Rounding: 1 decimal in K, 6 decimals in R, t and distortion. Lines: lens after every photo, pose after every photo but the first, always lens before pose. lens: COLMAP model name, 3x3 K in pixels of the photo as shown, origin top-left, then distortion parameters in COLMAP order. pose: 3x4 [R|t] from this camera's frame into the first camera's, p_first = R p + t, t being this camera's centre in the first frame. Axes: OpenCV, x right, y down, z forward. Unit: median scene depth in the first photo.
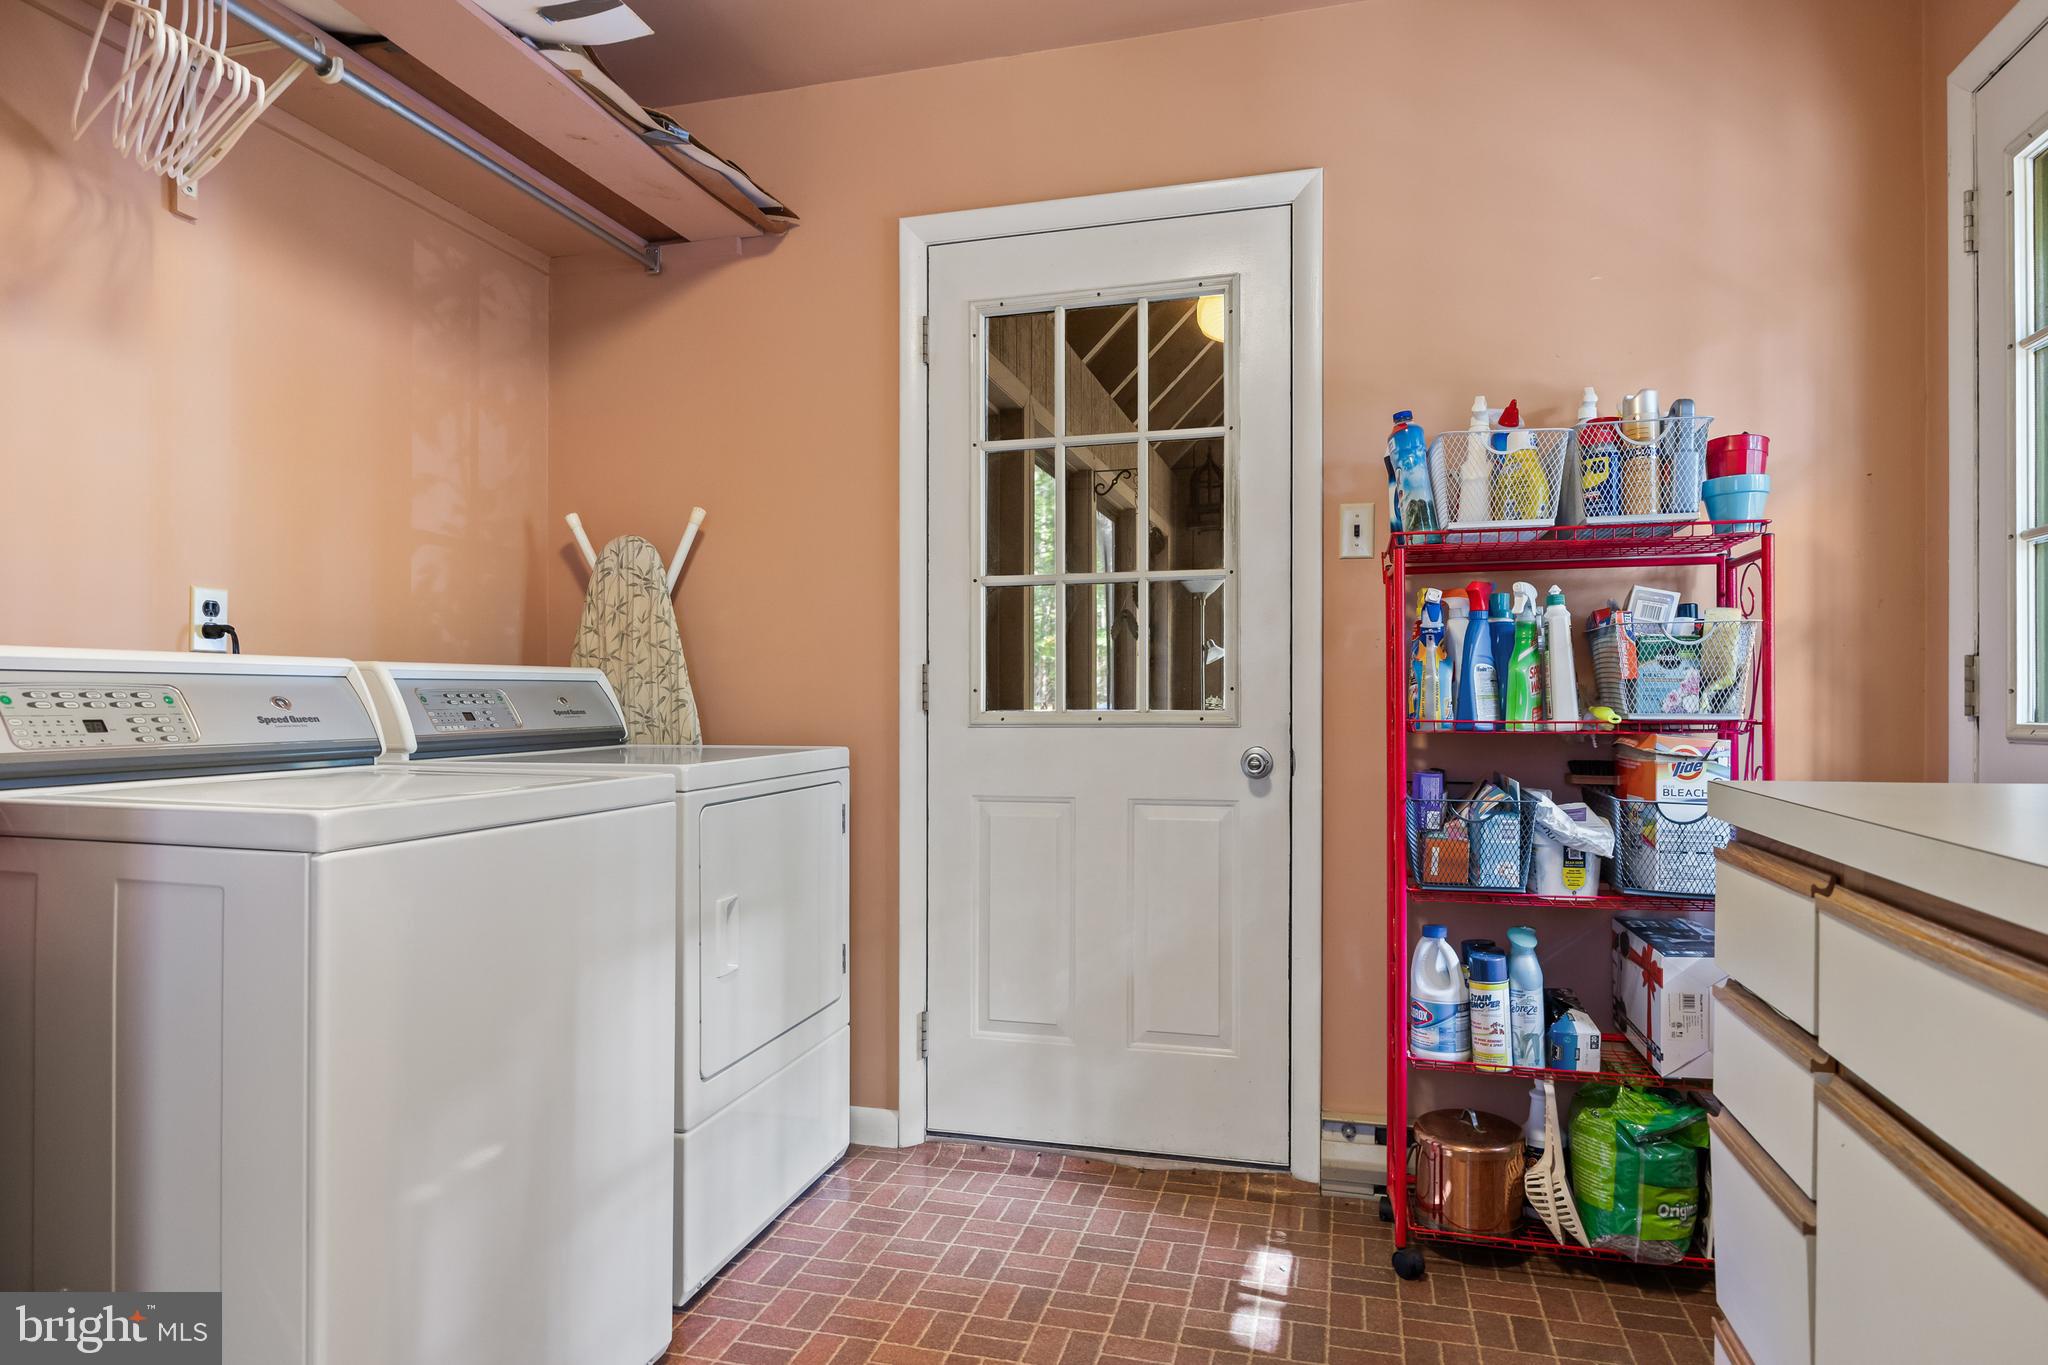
lens RADIAL K [[1187.8, 0, 1021.9], [0, 1187.8, 680.3], [0, 0, 1]] dist [-0.009335, -0.002361]
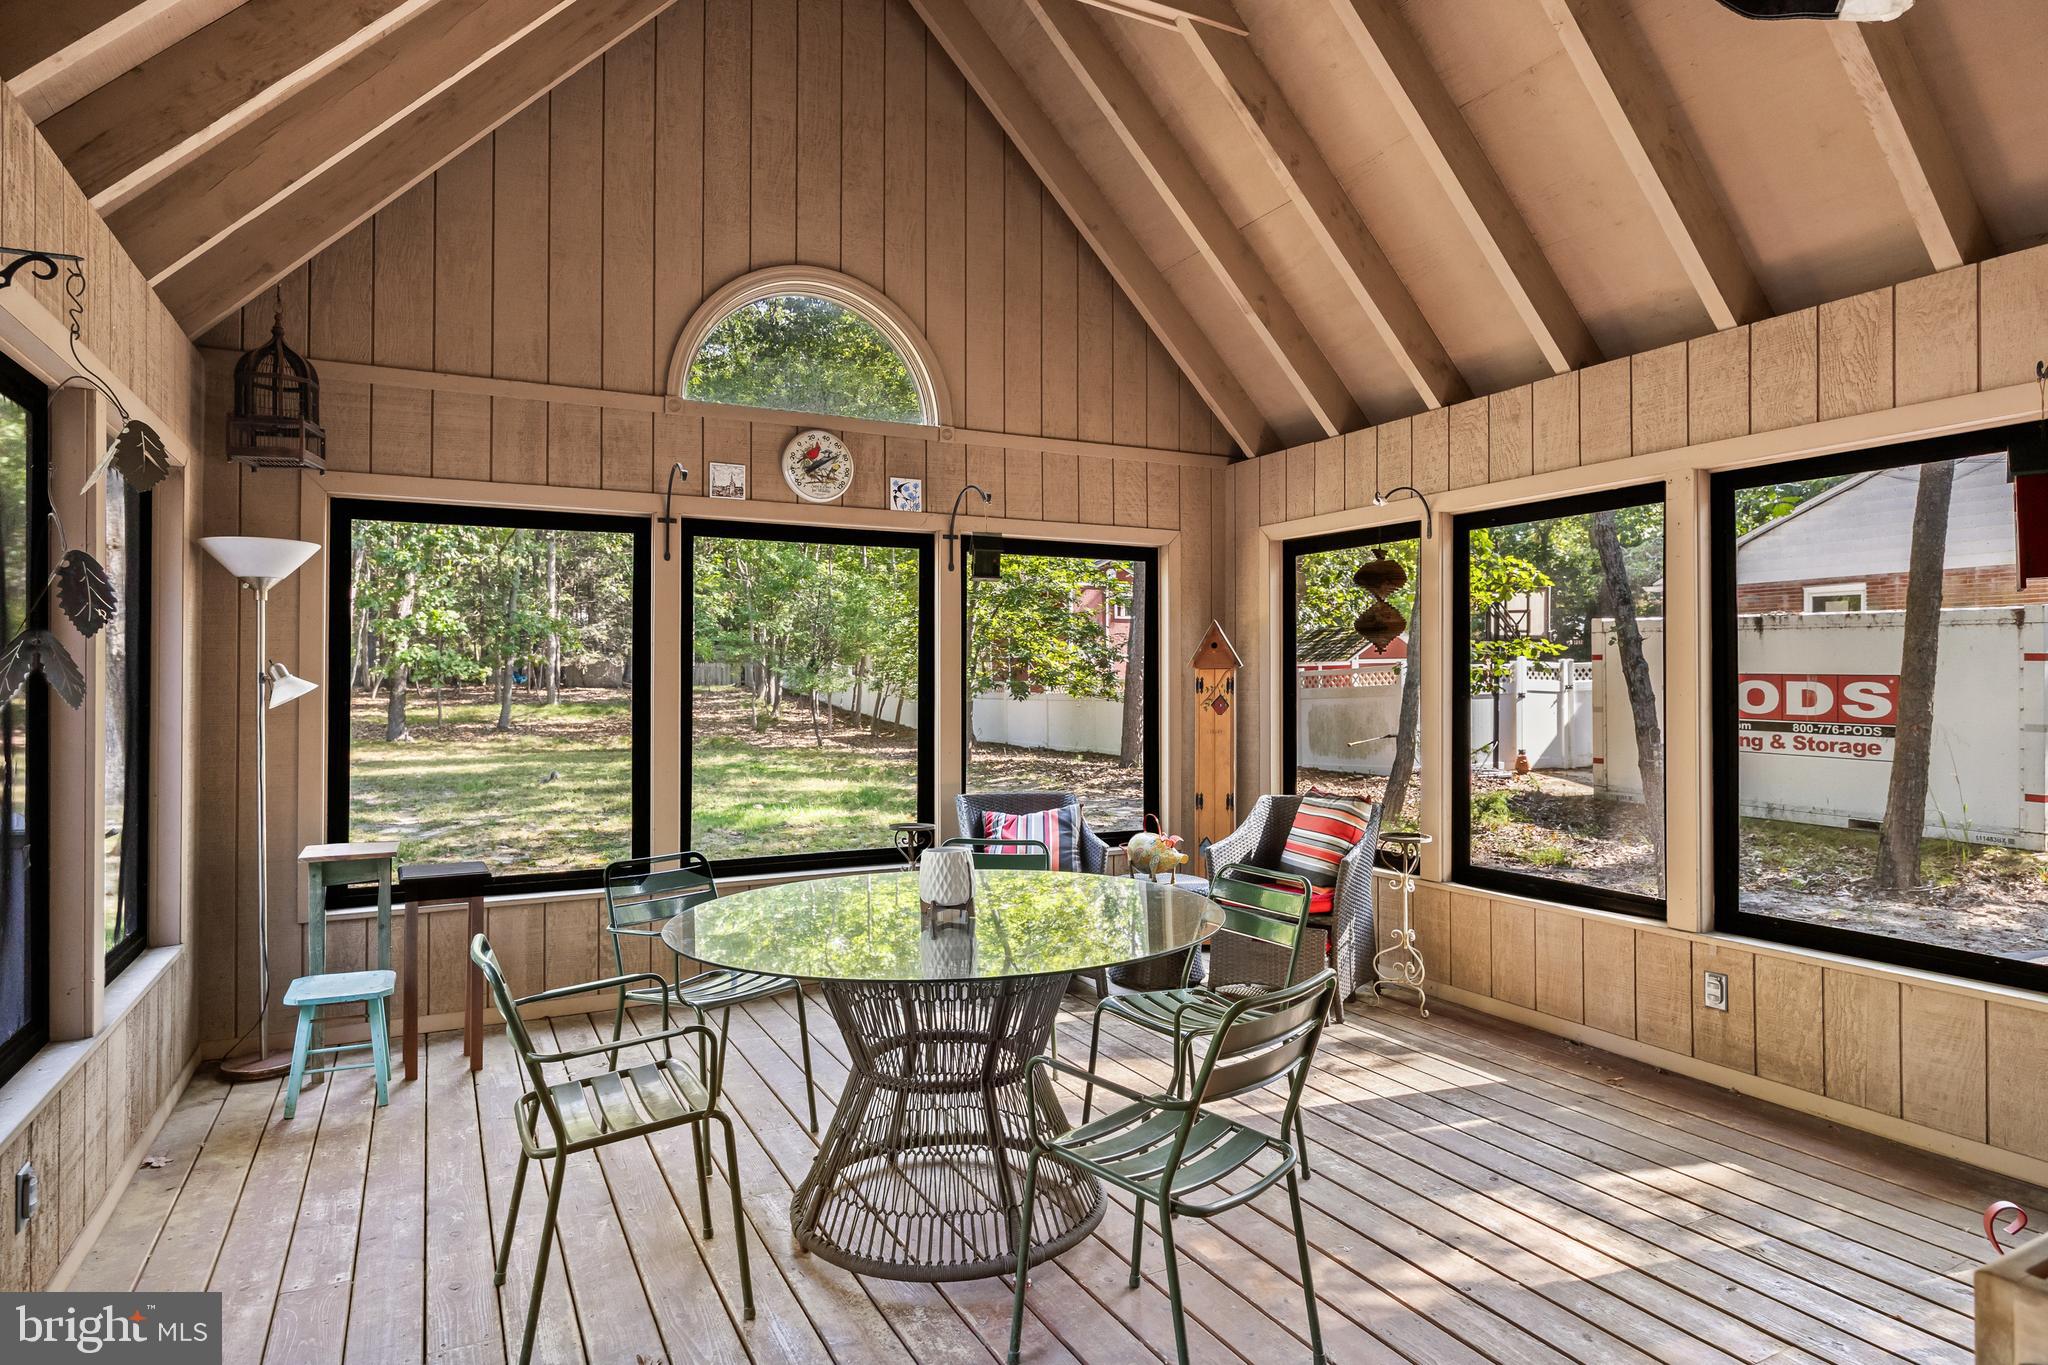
lens RADIAL K [[1119.5, 0, 1019.2], [0, 1119.5, 673.2], [0, 0, 1]] dist [-0.004494, 0.002051]
pose [[0.730742, 0.000312, 0.682654, 0.055224], [0.000577, 0.999999, -0.001075, -0.028812], [-0.682654, 0.001179, 0.730741, 0.381602]]
